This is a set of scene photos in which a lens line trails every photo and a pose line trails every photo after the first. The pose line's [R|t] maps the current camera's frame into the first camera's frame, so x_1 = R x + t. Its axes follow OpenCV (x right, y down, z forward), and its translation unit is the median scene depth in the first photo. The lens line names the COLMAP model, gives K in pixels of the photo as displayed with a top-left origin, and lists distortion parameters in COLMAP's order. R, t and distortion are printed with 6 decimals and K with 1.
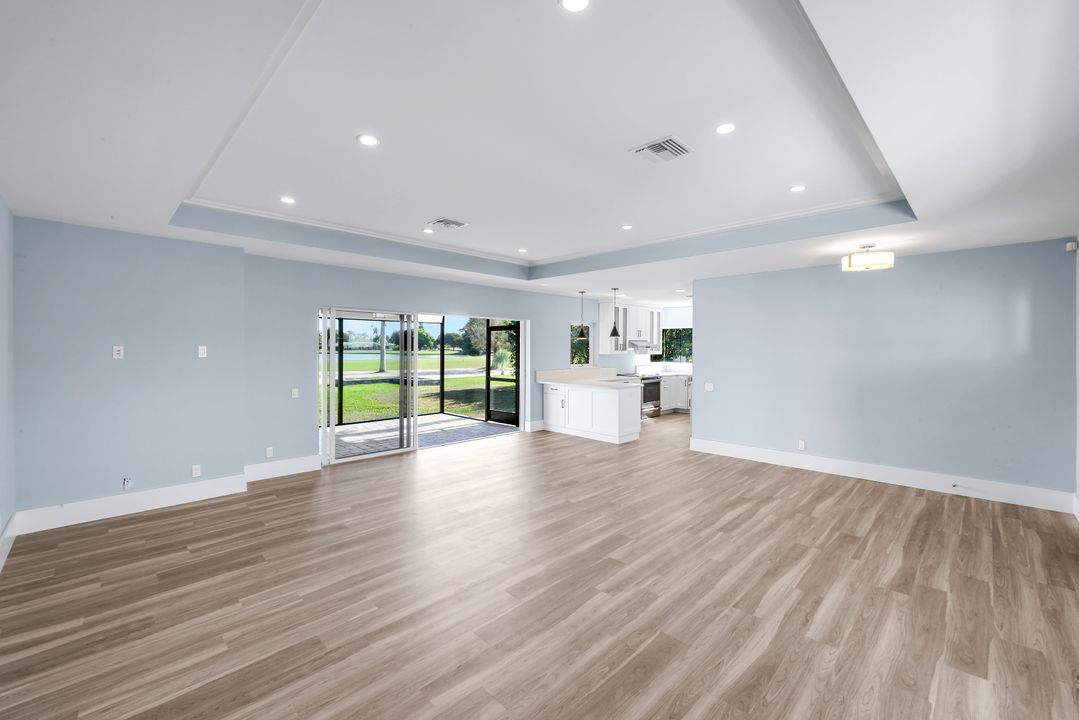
lens RADIAL K [[445.8, 0, 530.3], [0, 445.8, 363.1], [0, 0, 1]] dist [-0.000160, 0.001539]
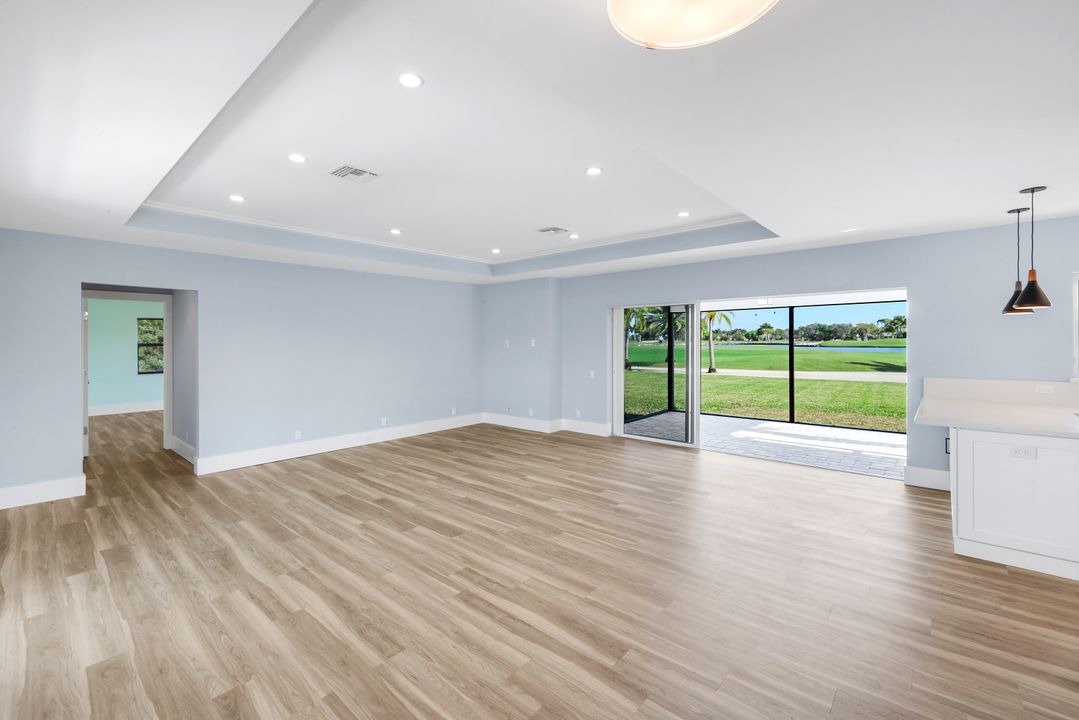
lens RADIAL K [[445.8, 0, 536.1], [0, 445.8, 353.4], [0, 0, 1]] dist [-0.000160, 0.001539]
pose [[0.077291, 0.023370, -0.996735, 1.108381], [-0.023723, 0.999485, 0.021595, -0.027474], [0.996726, 0.021977, 0.077806, 1.017330]]
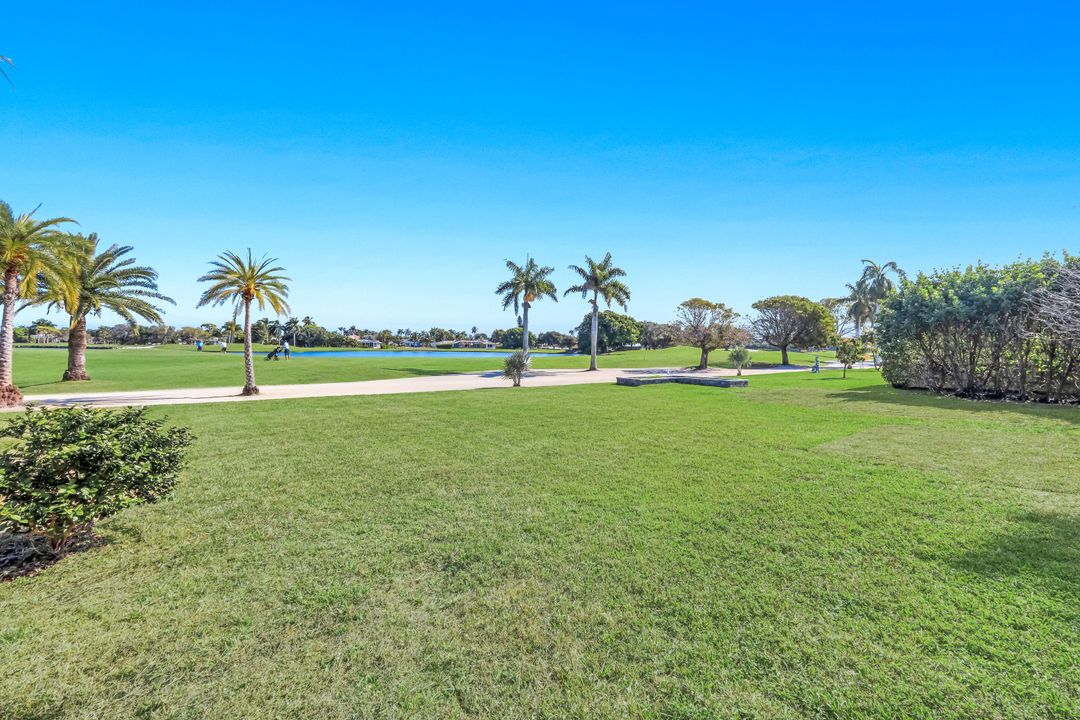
lens RADIAL K [[445.0, 0, 541.4], [0, 445.0, 357.8], [0, 0, 1]] dist [0.000500, 0.001018]
pose [[0.989772, 0.012616, -0.142100, -3.385999], [-0.014373, 0.999832, -0.011341, 0.050545], [0.141934, 0.013267, 0.989787, 0.686501]]
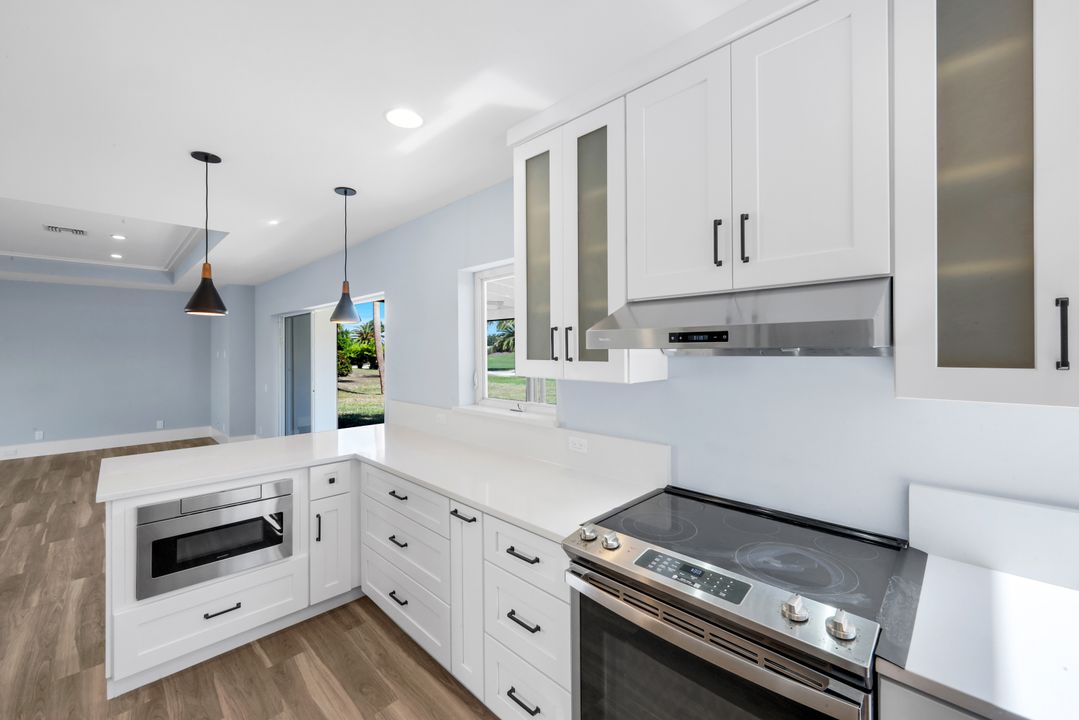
lens RADIAL K [[445.8, 0, 533.0], [0, 445.8, 347.0], [0, 0, 1]] dist [-0.000160, 0.001539]
pose [[0.003419, -0.009139, -0.999952, 0.980097], [-0.020170, 0.999754, -0.009206, -0.064307], [0.999791, 0.020200, 0.003234, 2.409630]]
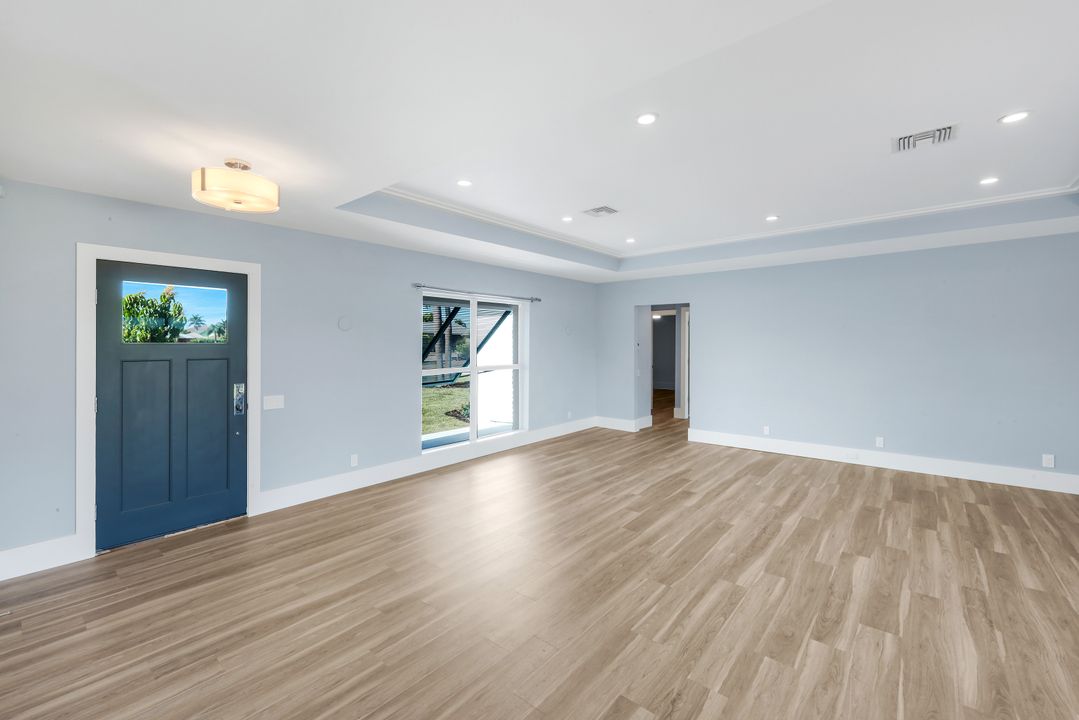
lens RADIAL K [[445.8, 0, 538.2], [0, 445.8, 348.4], [0, 0, 1]] dist [-0.000160, 0.001539]
pose [[-0.995526, 0.004557, -0.094379, 0.477537], [0.000998, 0.999287, 0.037732, -0.049186], [0.094484, 0.037469, -0.994821, 1.834428]]
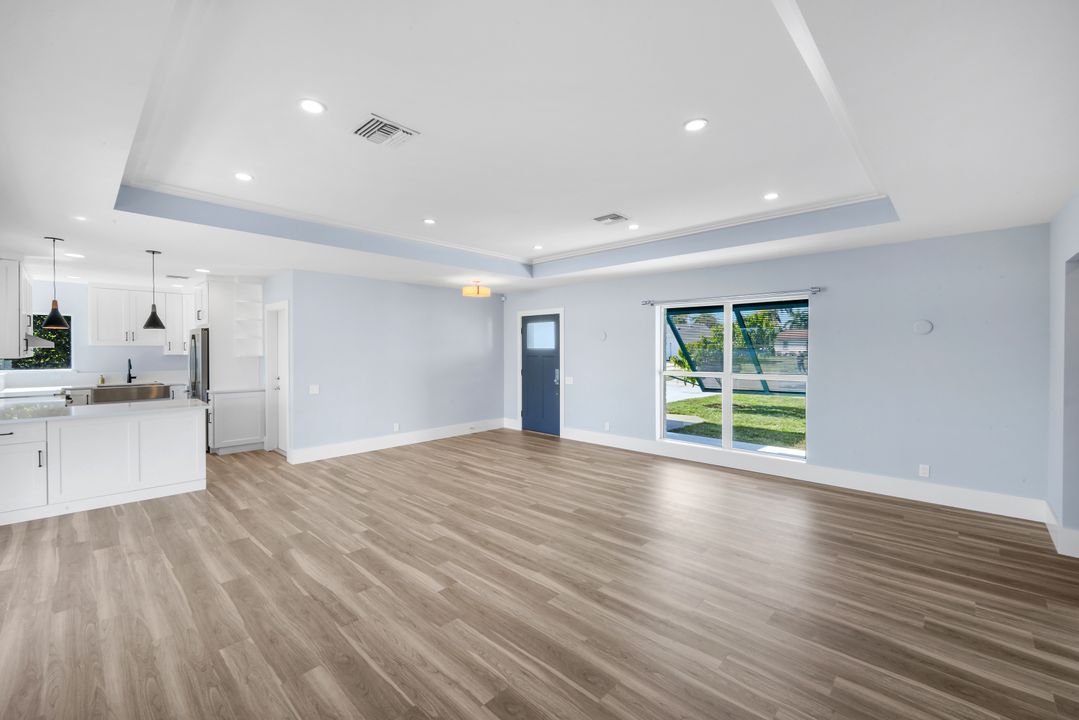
lens RADIAL K [[445.8, 0, 541.4], [0, 445.8, 355.5], [0, 0, 1]] dist [-0.000160, 0.001539]
pose [[-0.045388, -0.012560, 0.998890, -0.914173], [0.032194, 0.999383, 0.014029, -0.024995], [-0.998451, 0.032795, -0.044956, 0.955897]]
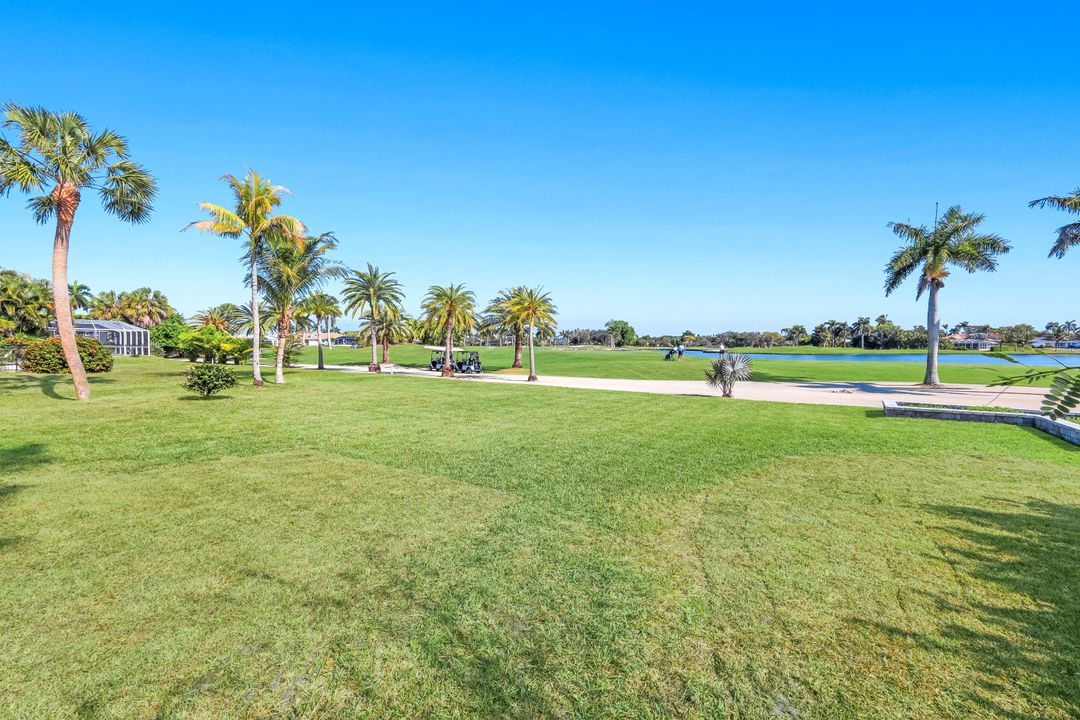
lens RADIAL K [[445.0, 0, 540.6], [0, 445.0, 348.1], [0, 0, 1]] dist [0.000500, 0.001018]
pose [[0.216750, 0.005038, -0.976214, -0.020572], [-0.036540, 0.999328, -0.002956, -0.079613], [0.975543, 0.036312, 0.216788, 3.628636]]
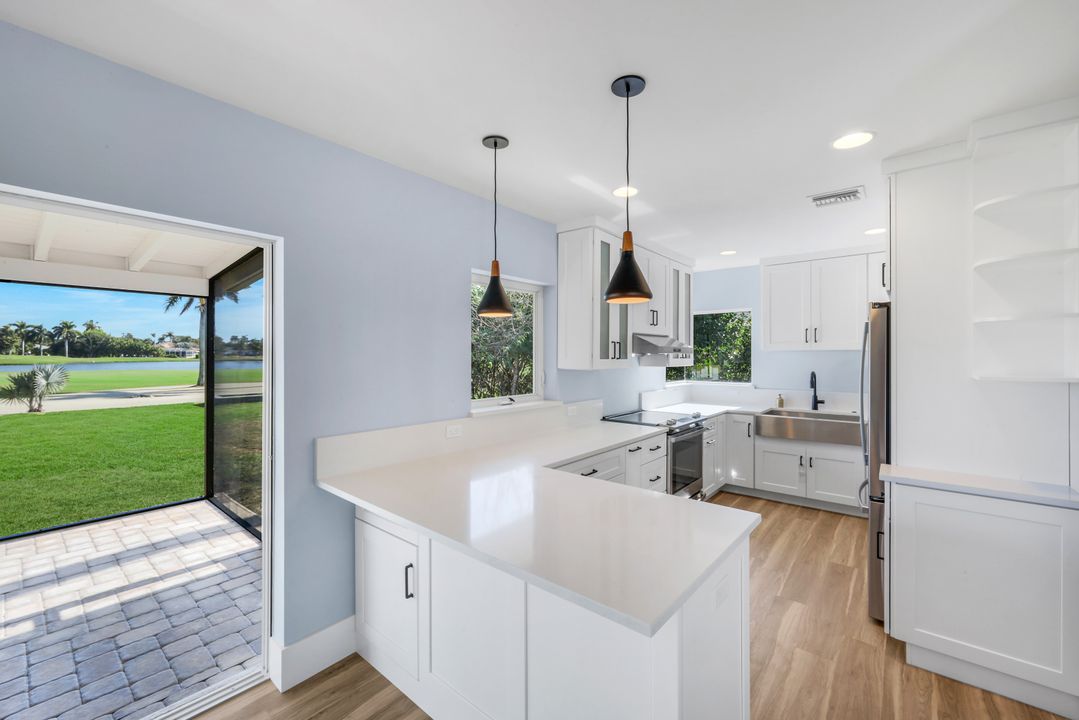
lens RADIAL K [[445.8, 0, 535.0], [0, 445.8, 354.3], [0, 0, 1]] dist [-0.000160, 0.001539]
pose [[0.994689, 0.001771, 0.102907, 0.236858], [0.002000, 0.999331, -0.036525, -0.044542], [-0.102903, 0.036537, 0.994020, 1.544613]]
